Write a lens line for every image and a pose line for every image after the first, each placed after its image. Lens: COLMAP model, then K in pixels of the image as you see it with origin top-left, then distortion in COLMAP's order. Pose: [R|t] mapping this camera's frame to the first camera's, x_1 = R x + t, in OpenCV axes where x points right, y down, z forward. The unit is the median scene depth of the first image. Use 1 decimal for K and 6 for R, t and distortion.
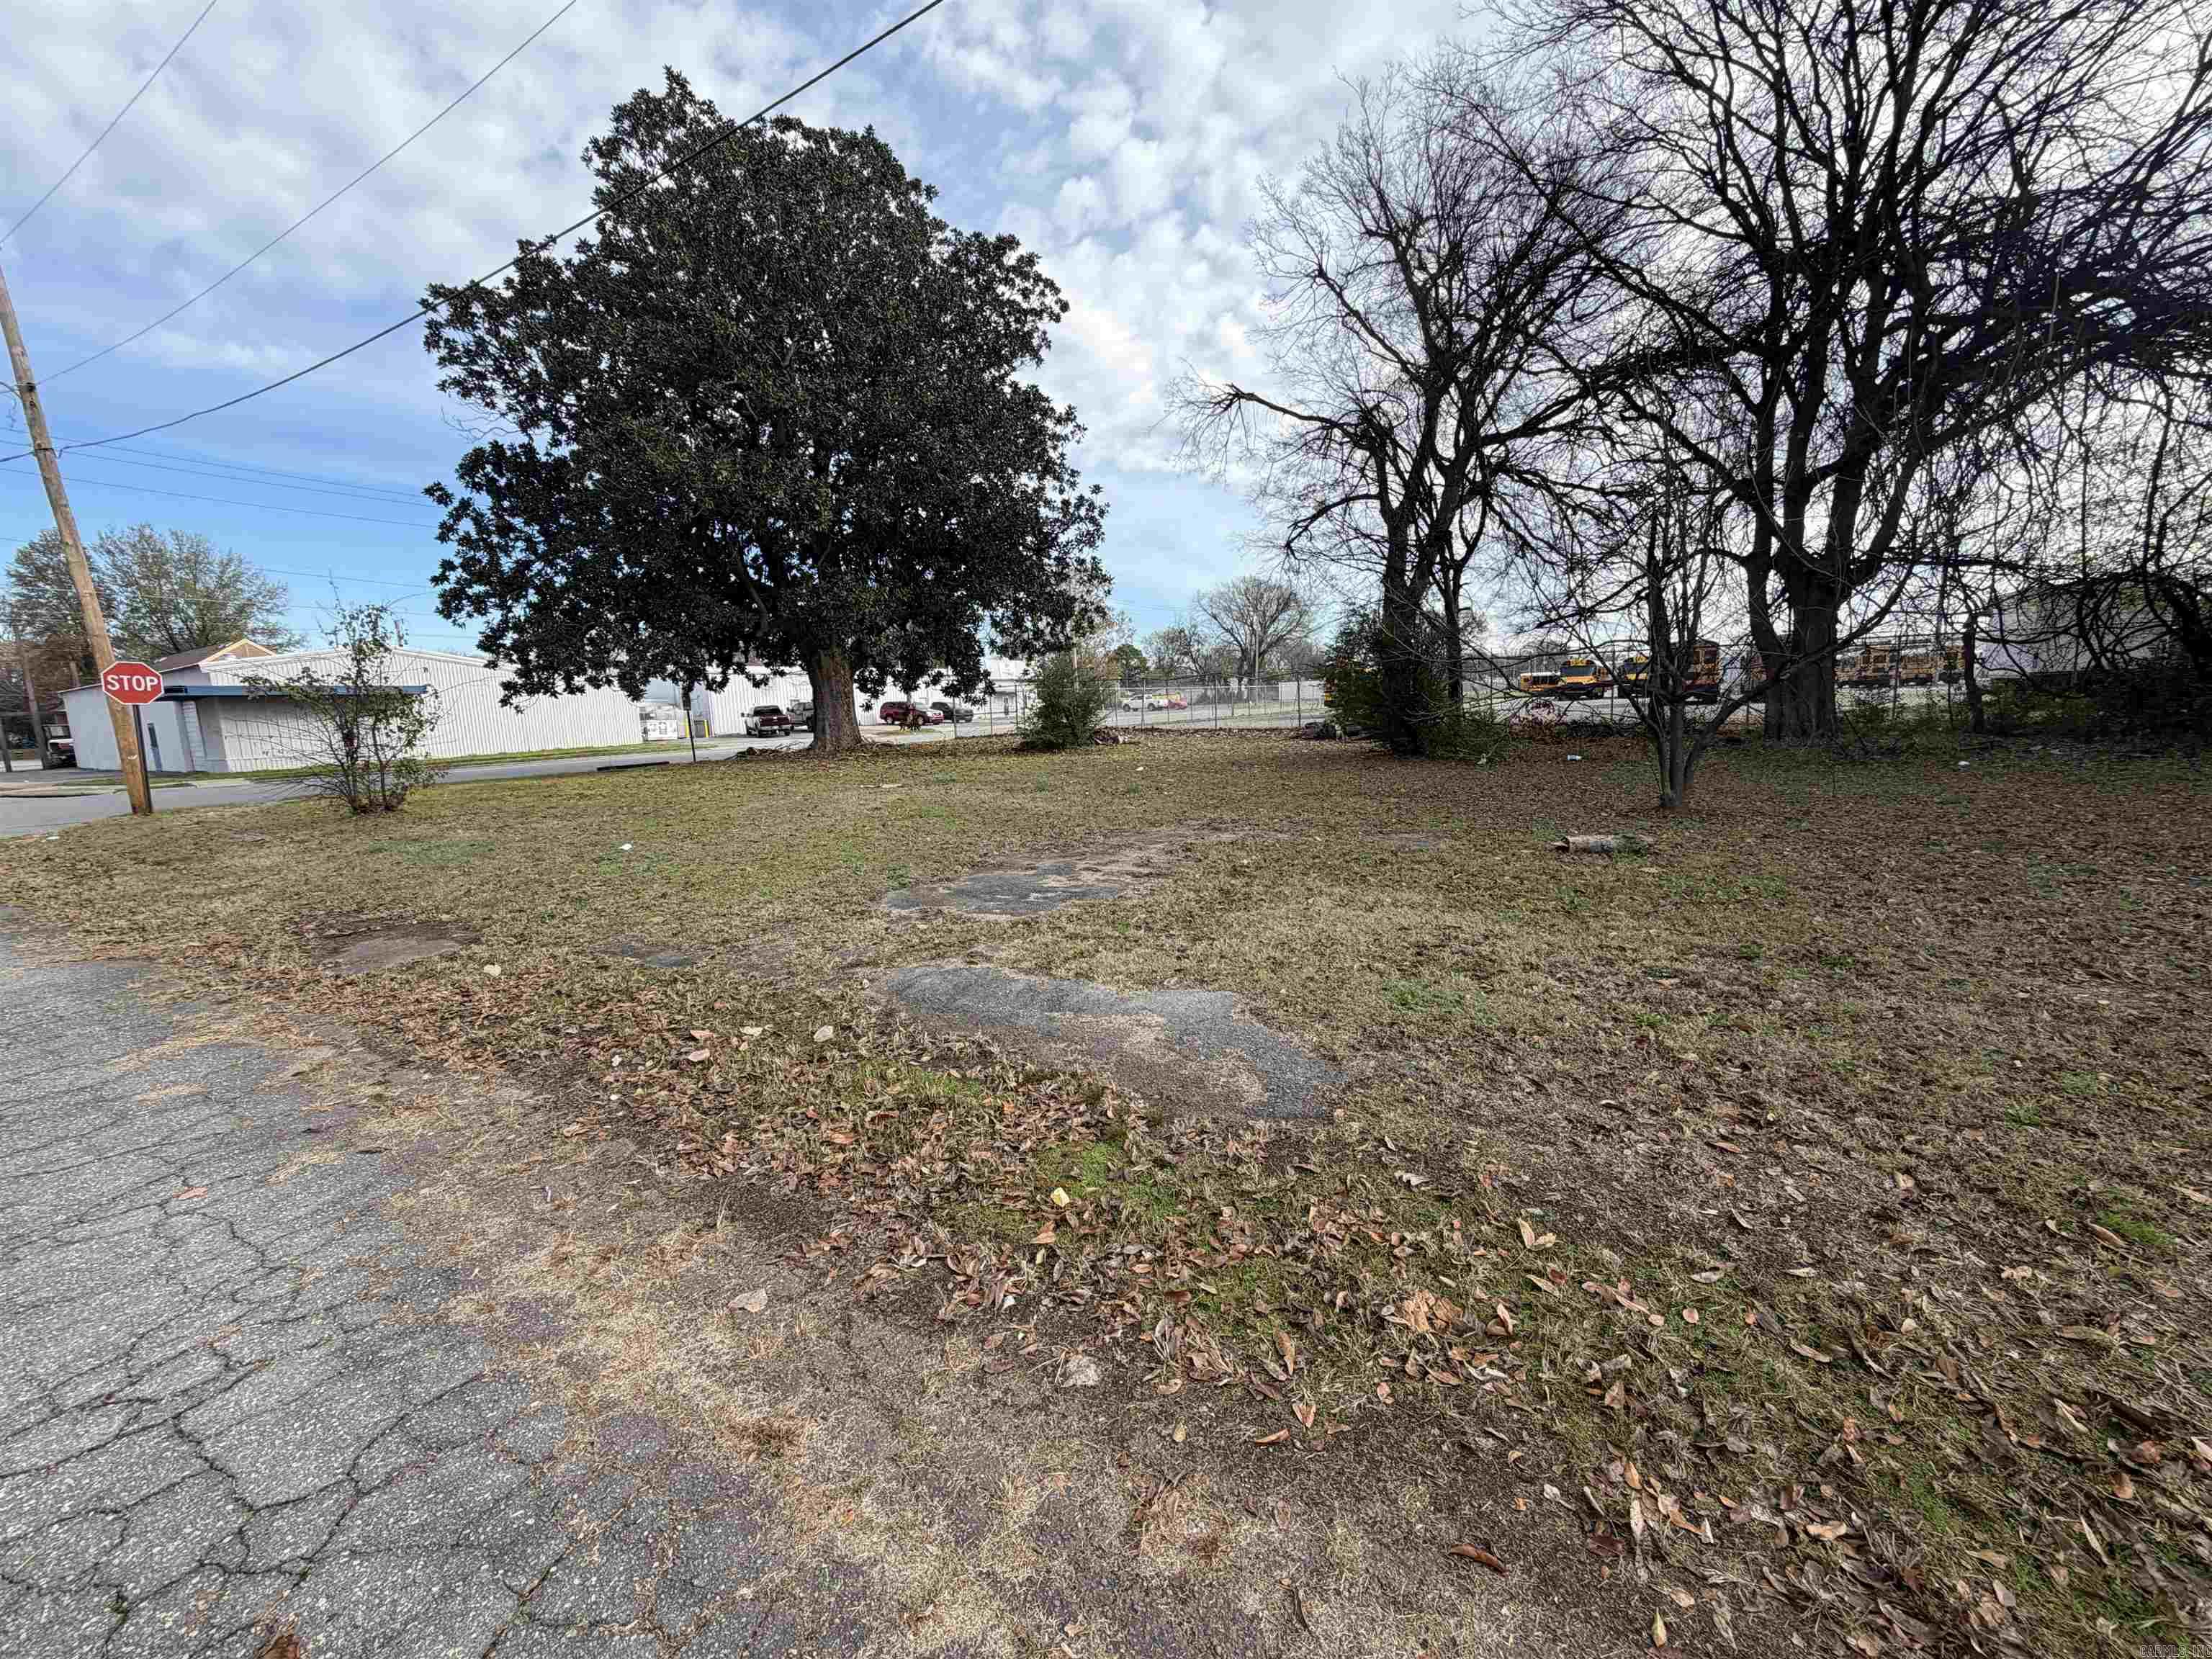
lens RADIAL K [[888.3, 0, 1106.0], [0, 888.3, 829.5], [0, 0, 1]] dist [0.001844, -0.000605]
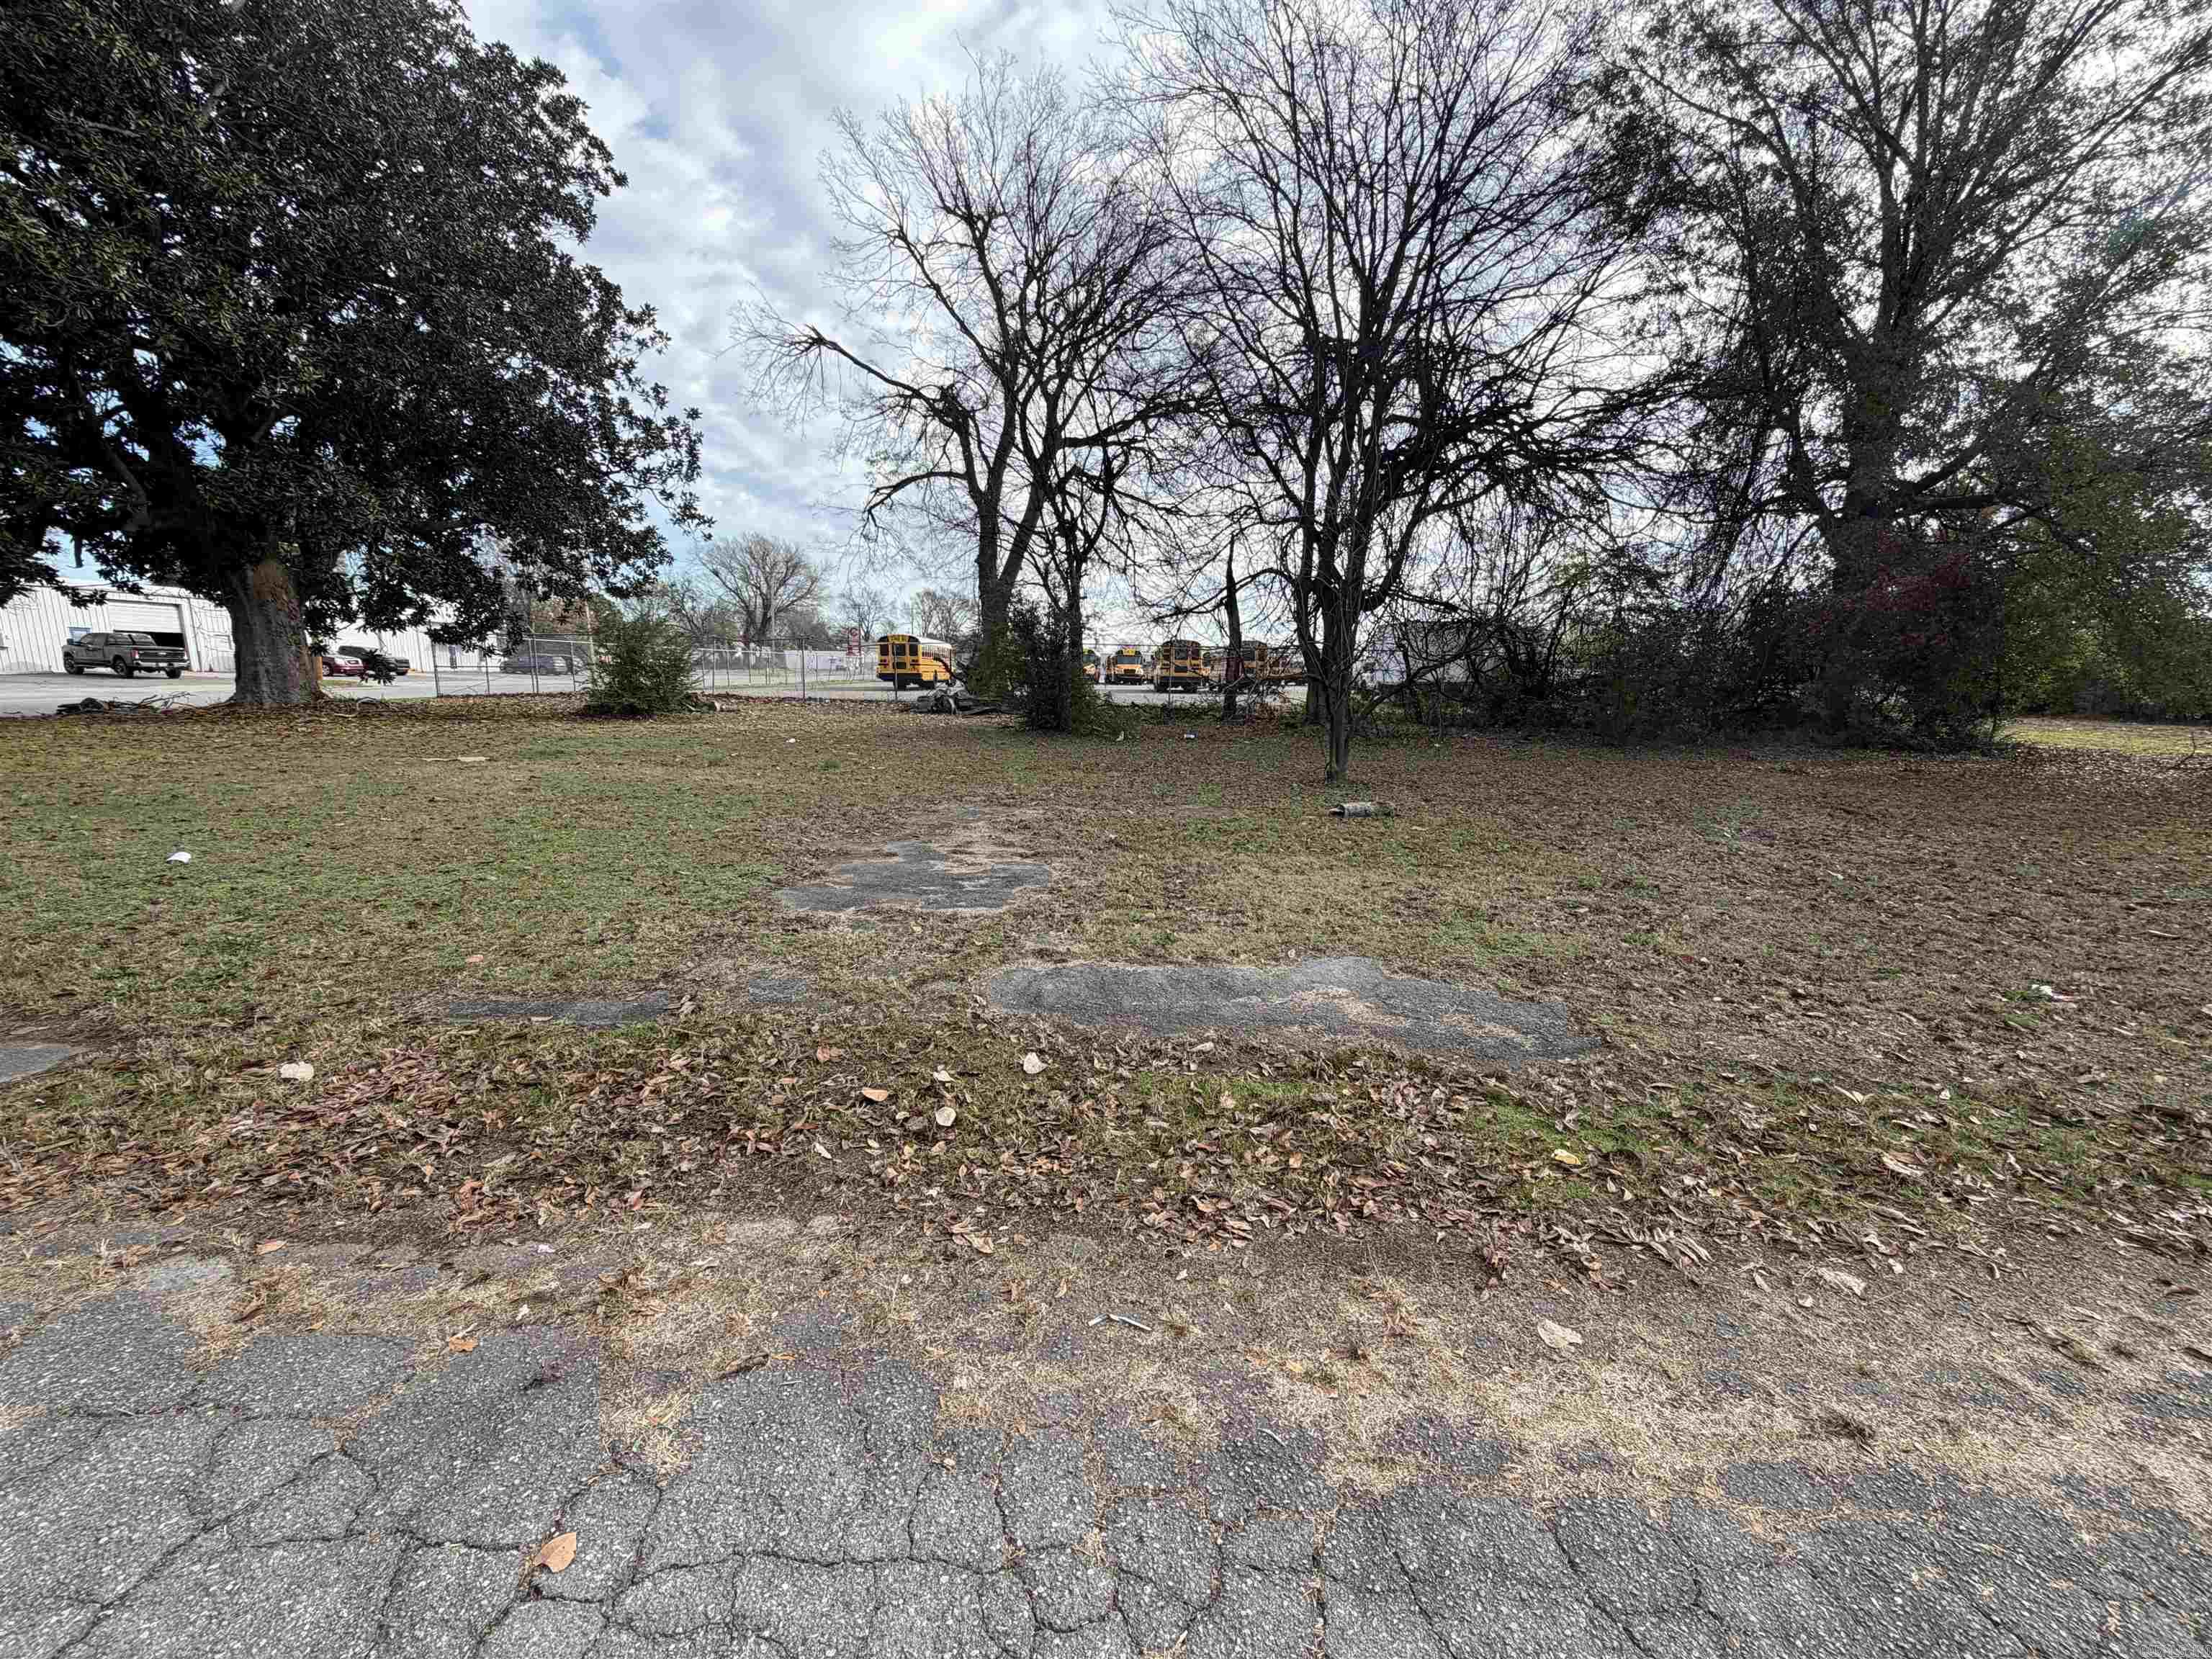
lens RADIAL K [[887.6, 0, 1099.4], [0, 887.6, 835.6], [0, 0, 1]] dist [0.000676, 0.000021]
pose [[0.848577, -0.038849, 0.527643, -0.129627], [0.019797, 0.998934, 0.041710, -0.001866], [-0.528701, -0.024949, 0.848442, 0.044625]]
